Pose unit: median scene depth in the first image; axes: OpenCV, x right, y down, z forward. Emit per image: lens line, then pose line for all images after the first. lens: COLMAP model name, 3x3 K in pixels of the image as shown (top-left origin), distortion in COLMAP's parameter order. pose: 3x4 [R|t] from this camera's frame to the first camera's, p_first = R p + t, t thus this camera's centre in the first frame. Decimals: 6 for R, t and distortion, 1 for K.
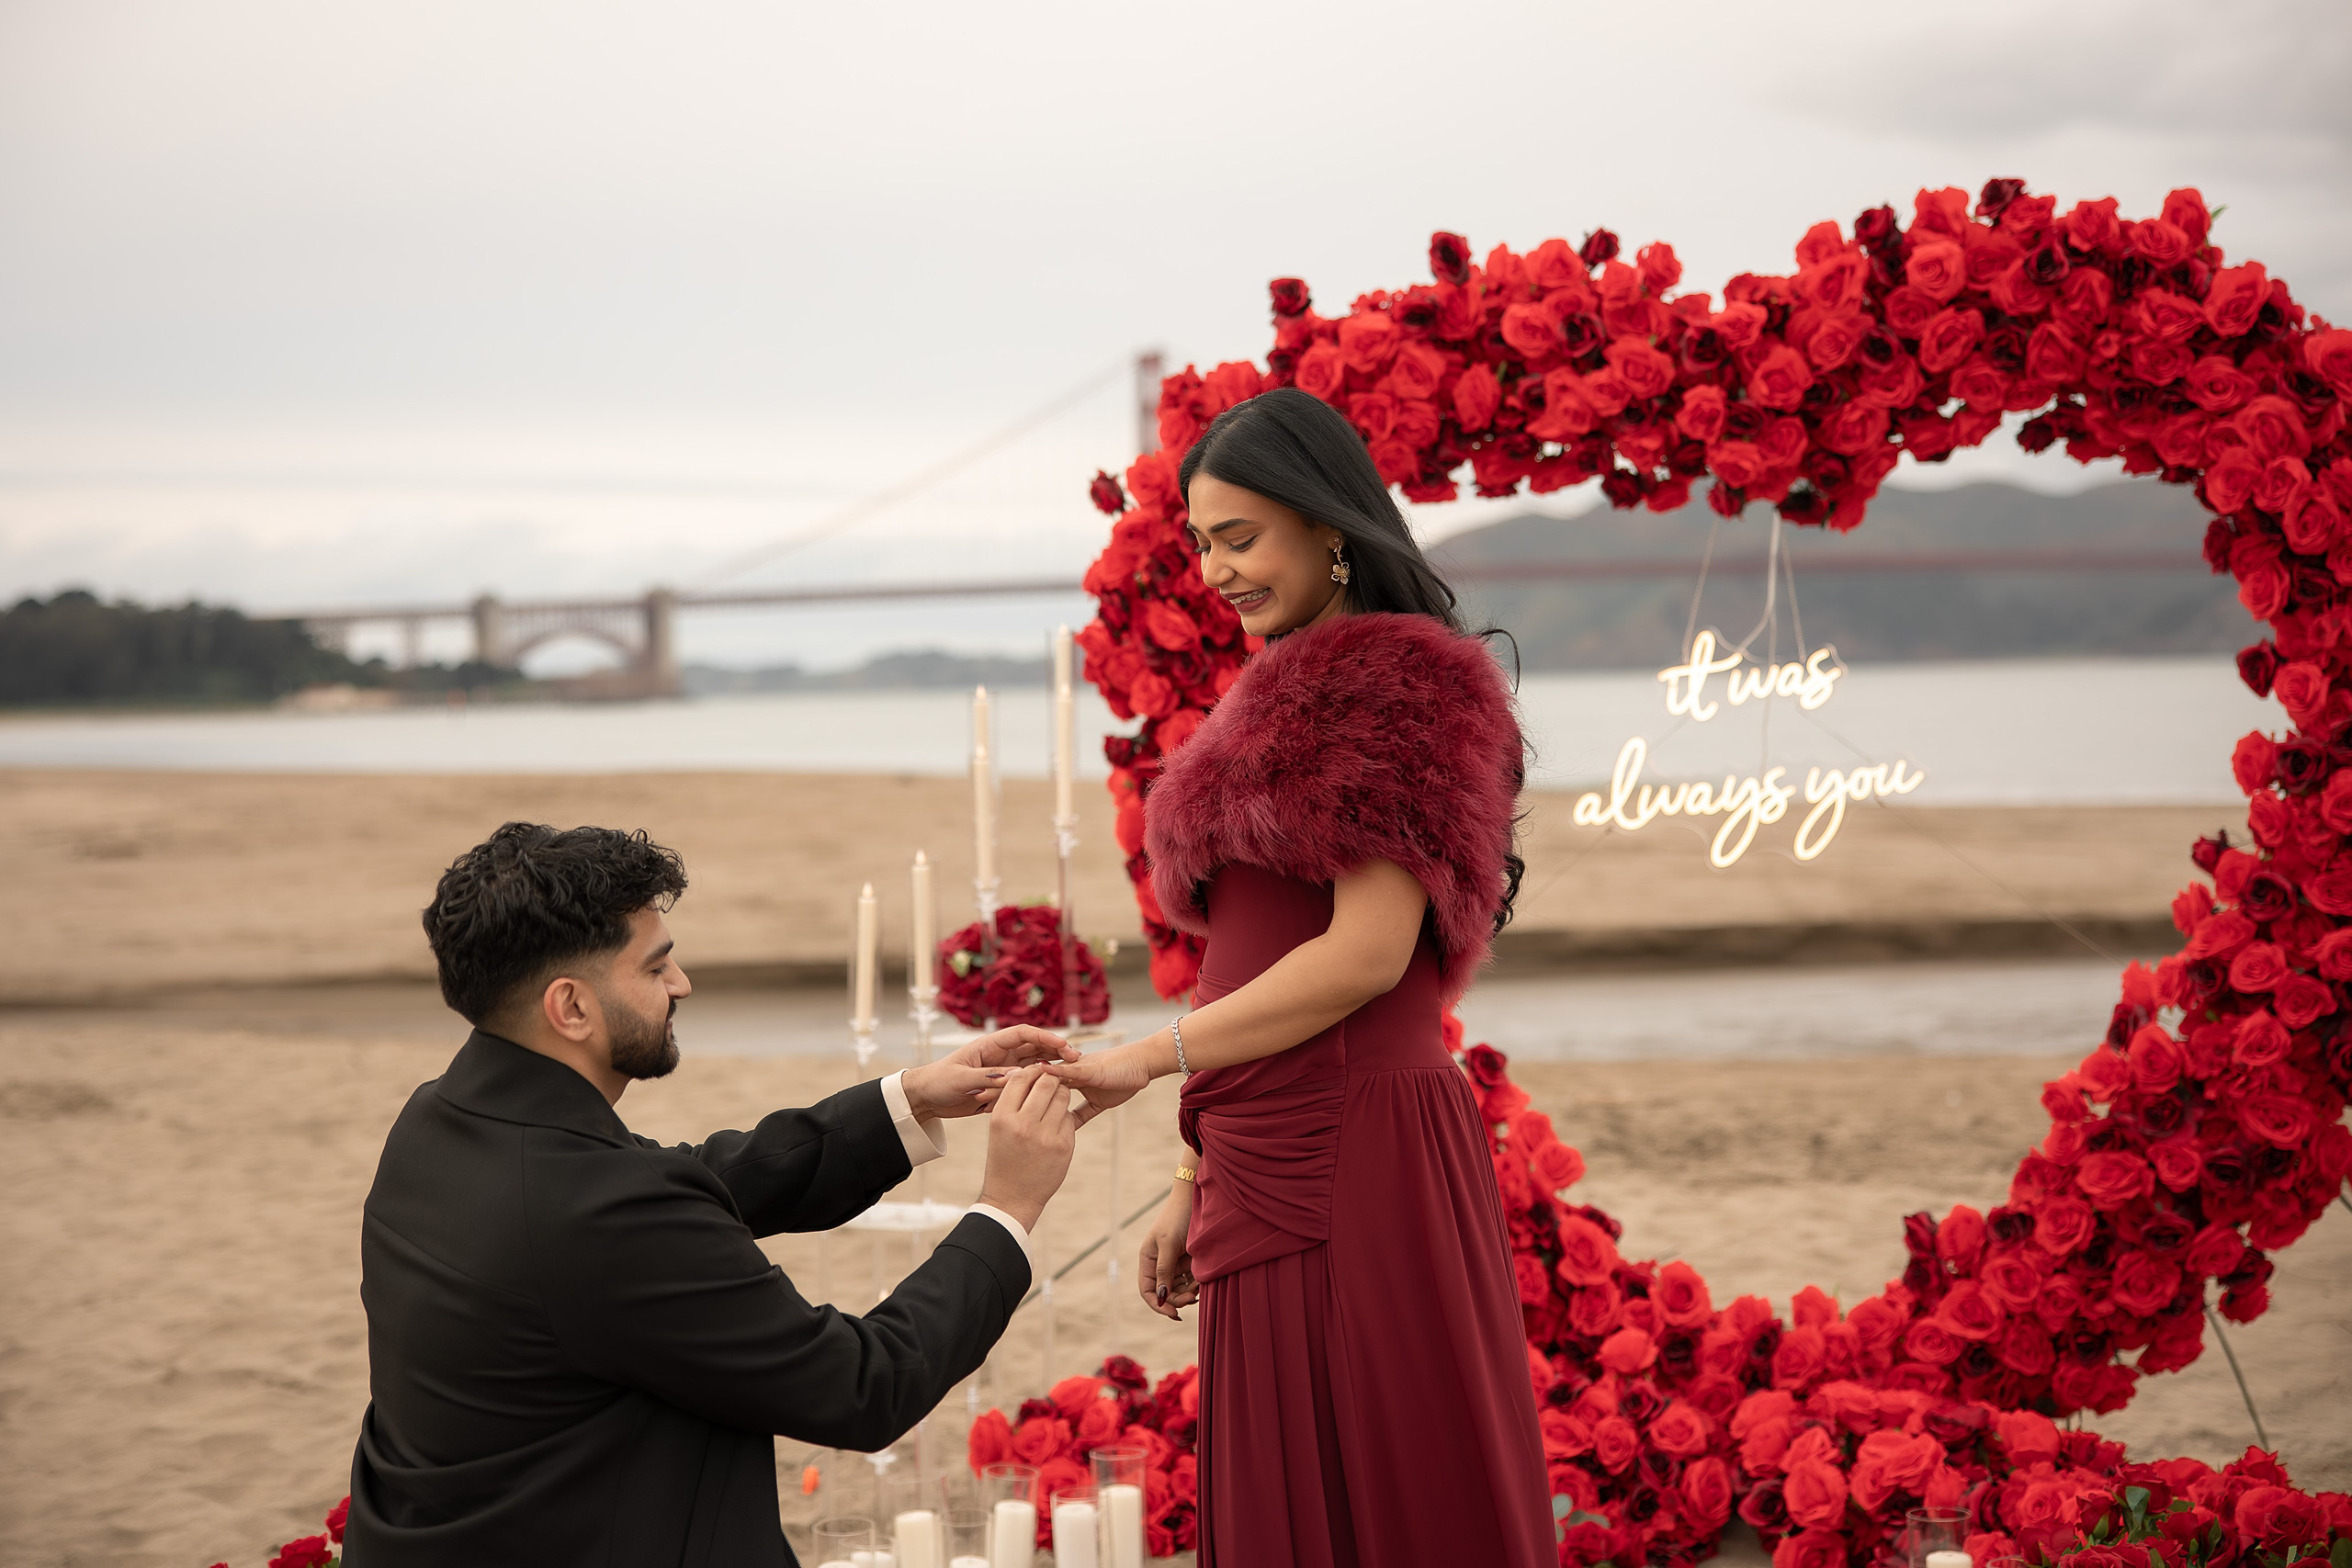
lens RADIAL K [[3613.3, 0, 1123.8], [0, 3613.3, 686.2], [0, 0, 1]] dist [0.092502, 0.000000]
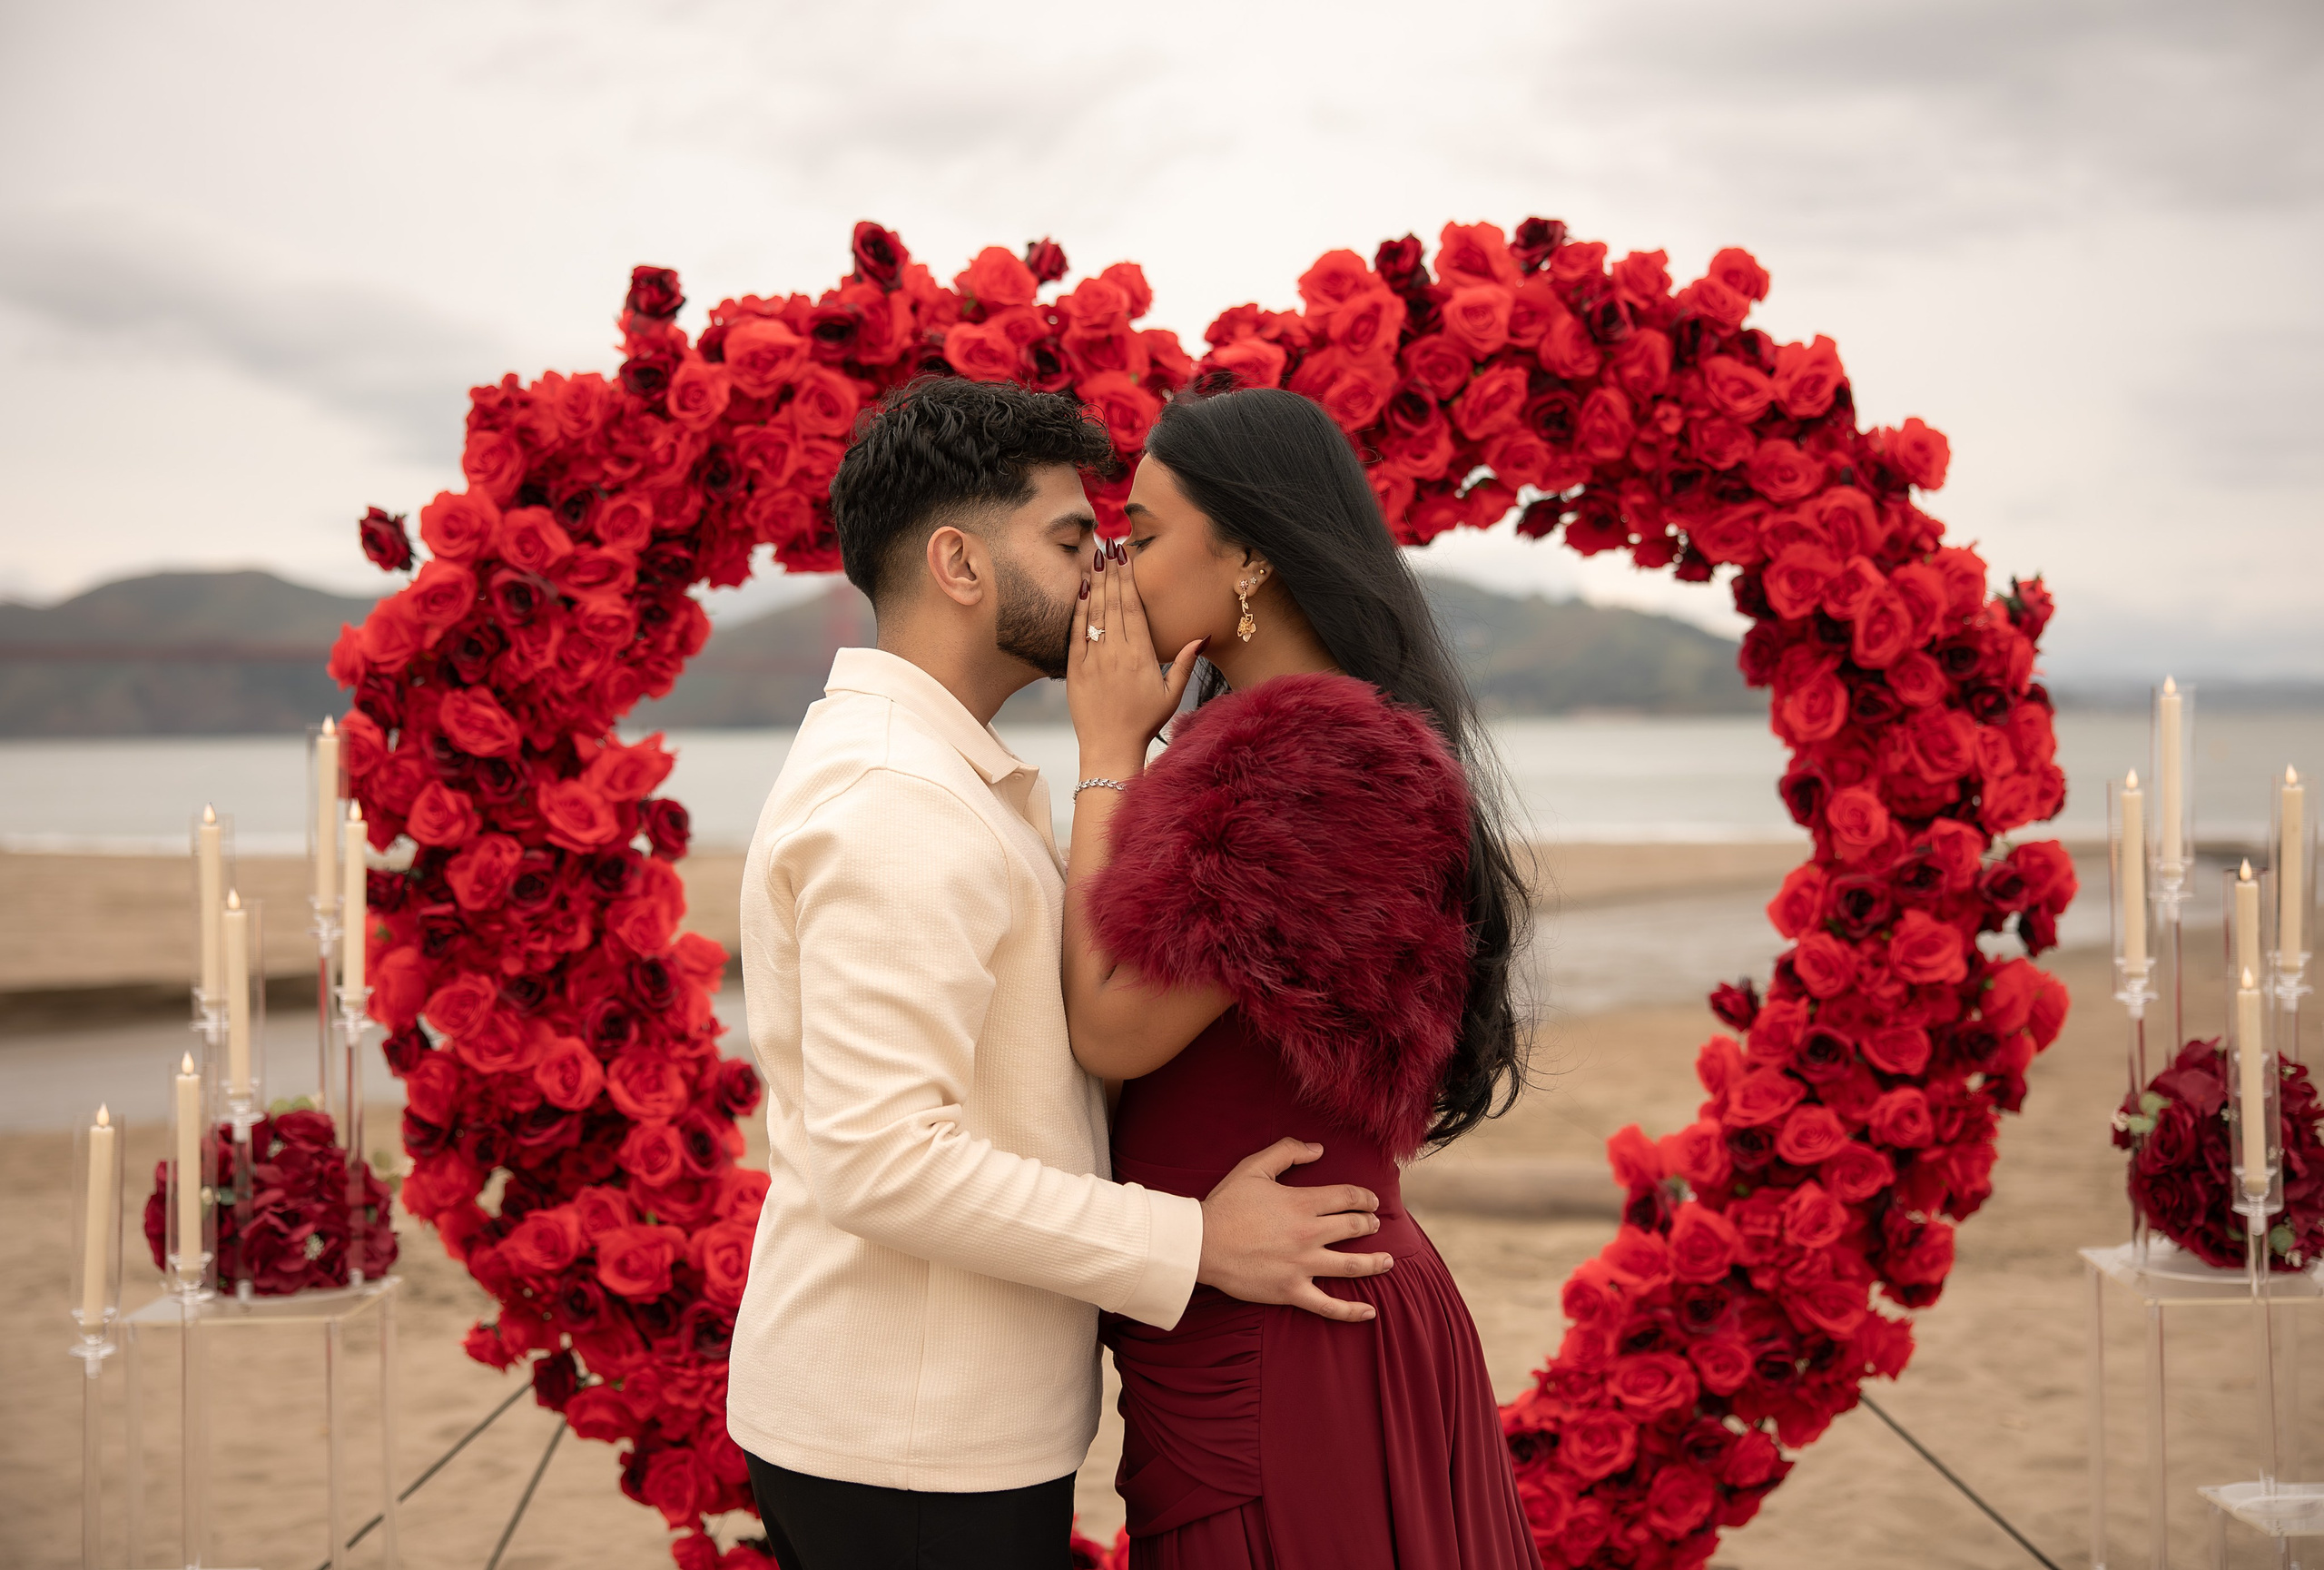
lens RADIAL K [[2838.3, 0, 1115.9], [0, 2838.3, 736.0], [0, 0, 1]] dist [0.026256, 0.000000]
pose [[0.885788, 0.012027, 0.463935, -0.151518], [-0.011203, 0.999927, -0.004532, -0.013744], [-0.463956, -0.001183, 0.885858, 0.448824]]
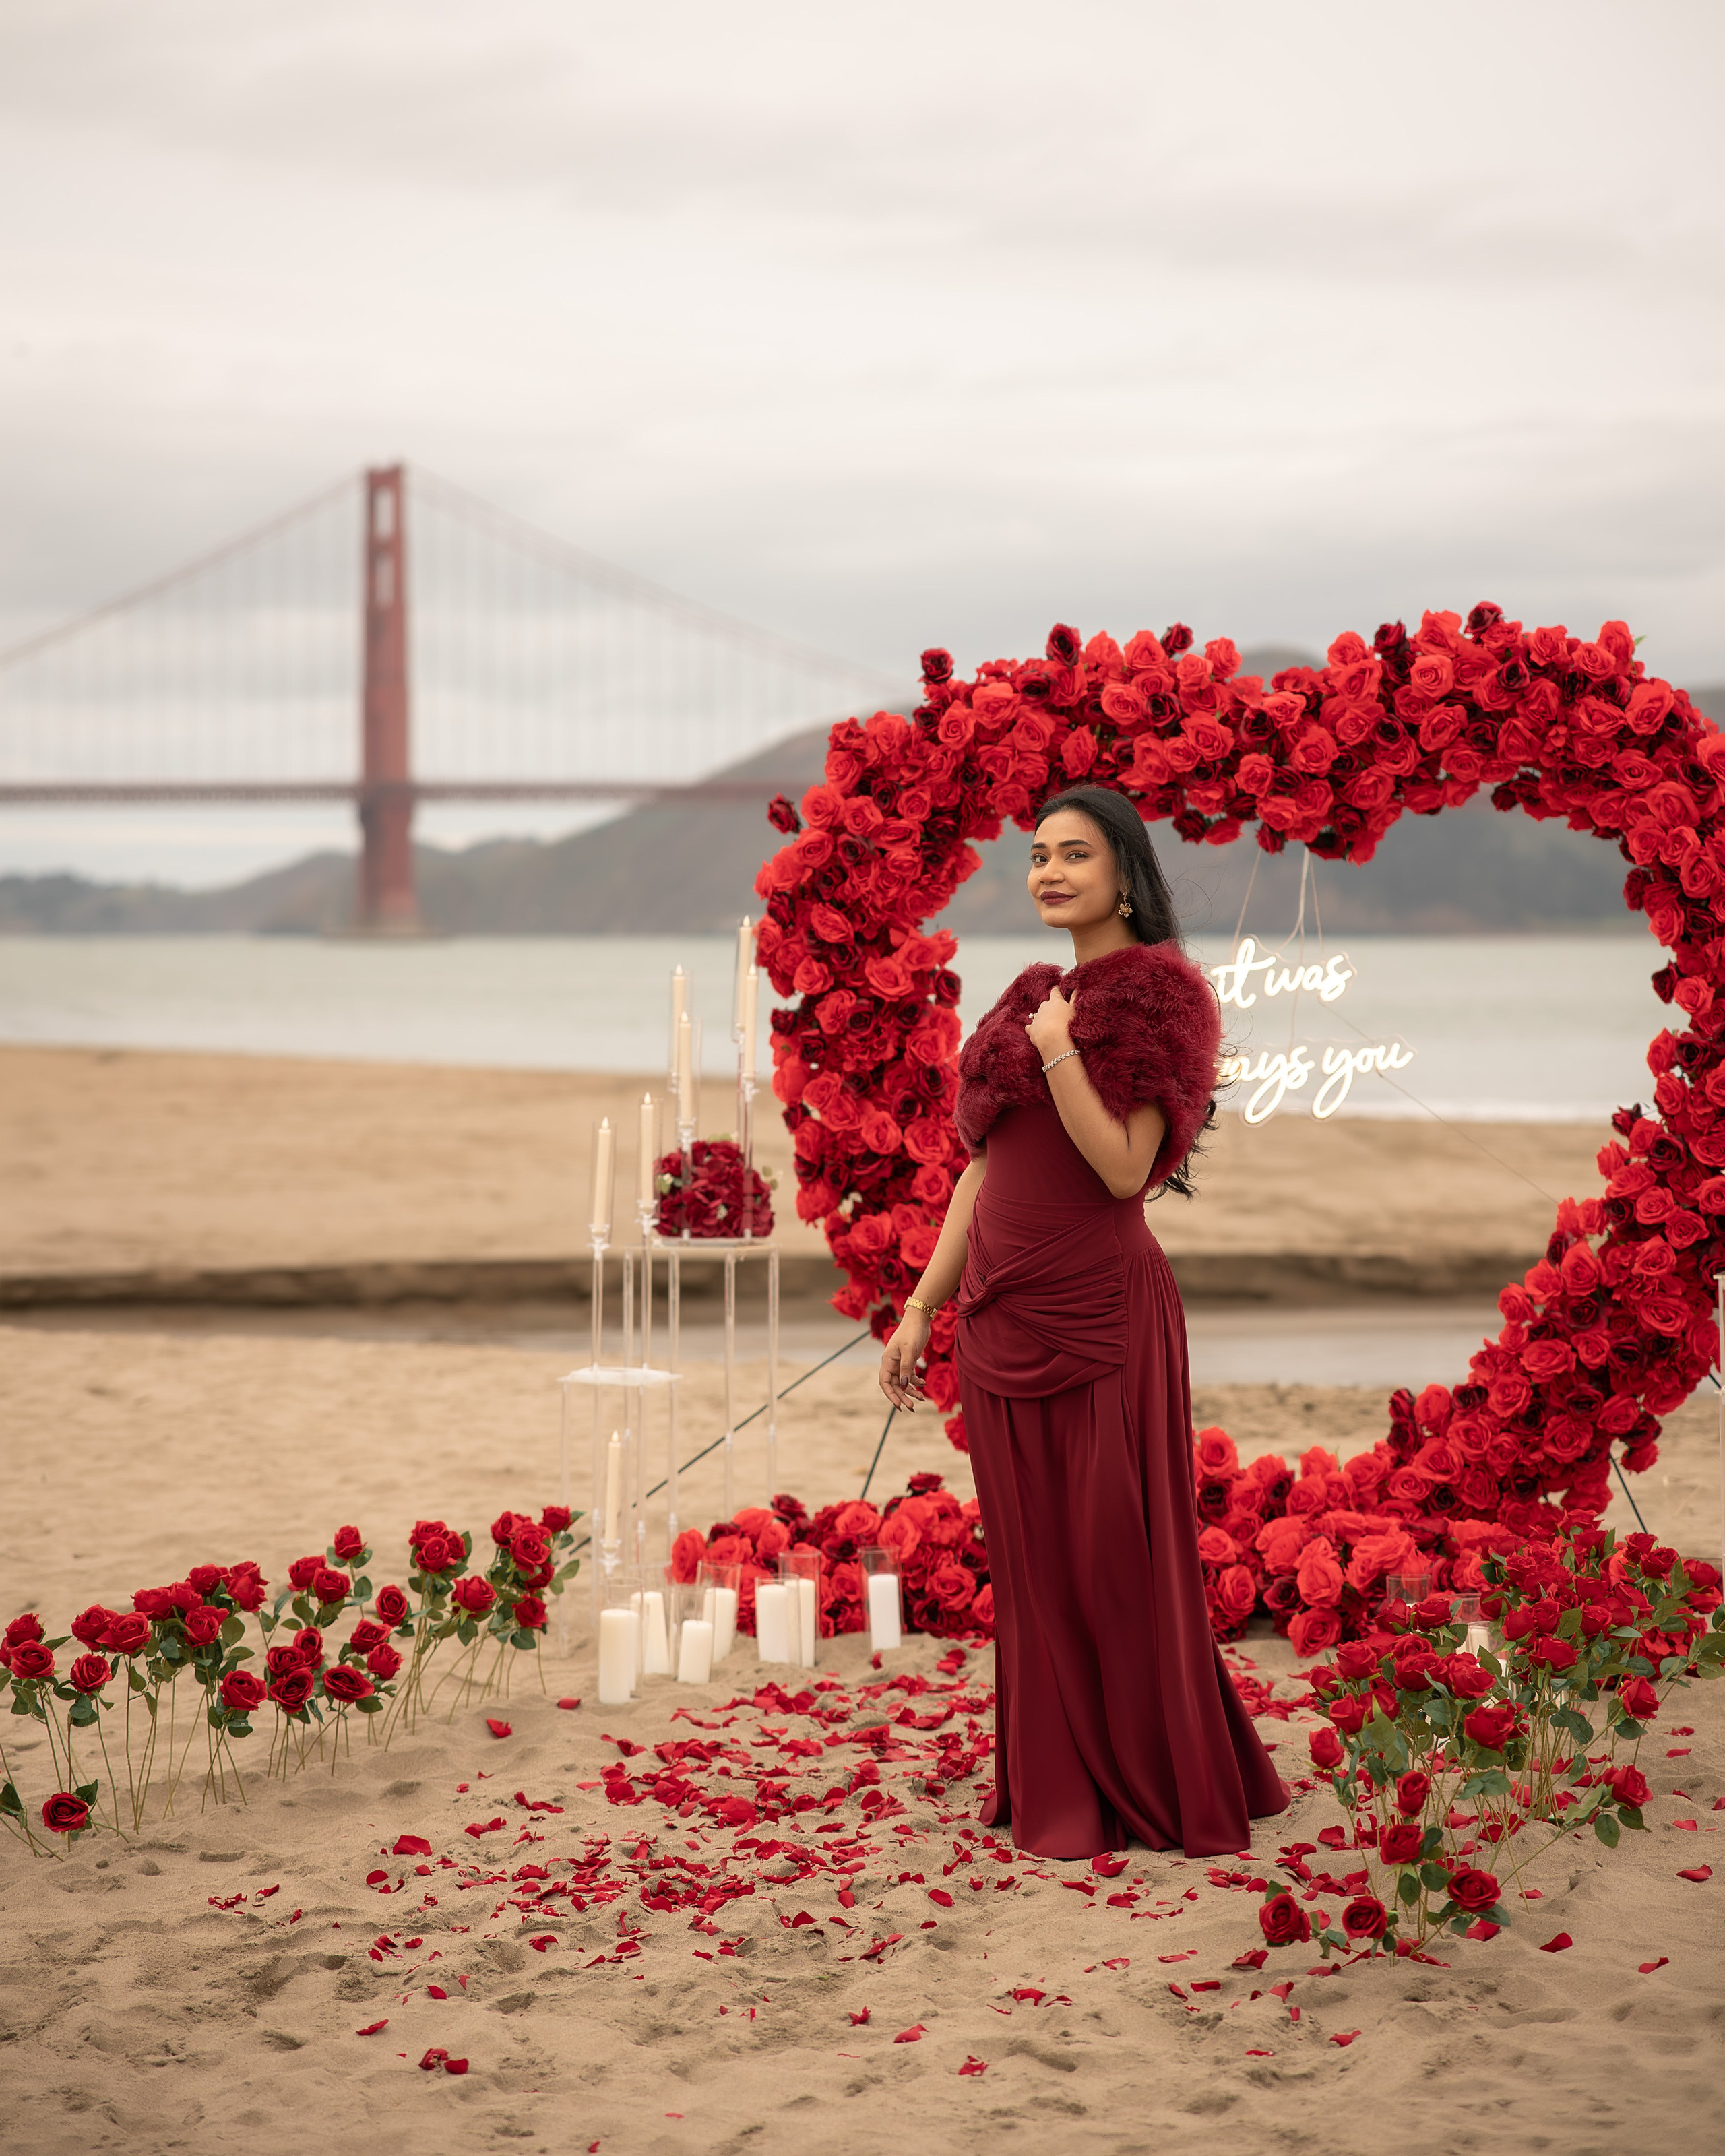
lens RADIAL K [[5195.8, 0, 818.9], [0, 5195.8, 929.3], [0, 0, 1]] dist [0.363212, 0.000000]
pose [[0.994428, 0.027096, 0.101880, -0.187686], [-0.026898, 0.999633, -0.003317, -0.008845], [-0.101933, 0.000558, 0.994791, -0.859535]]
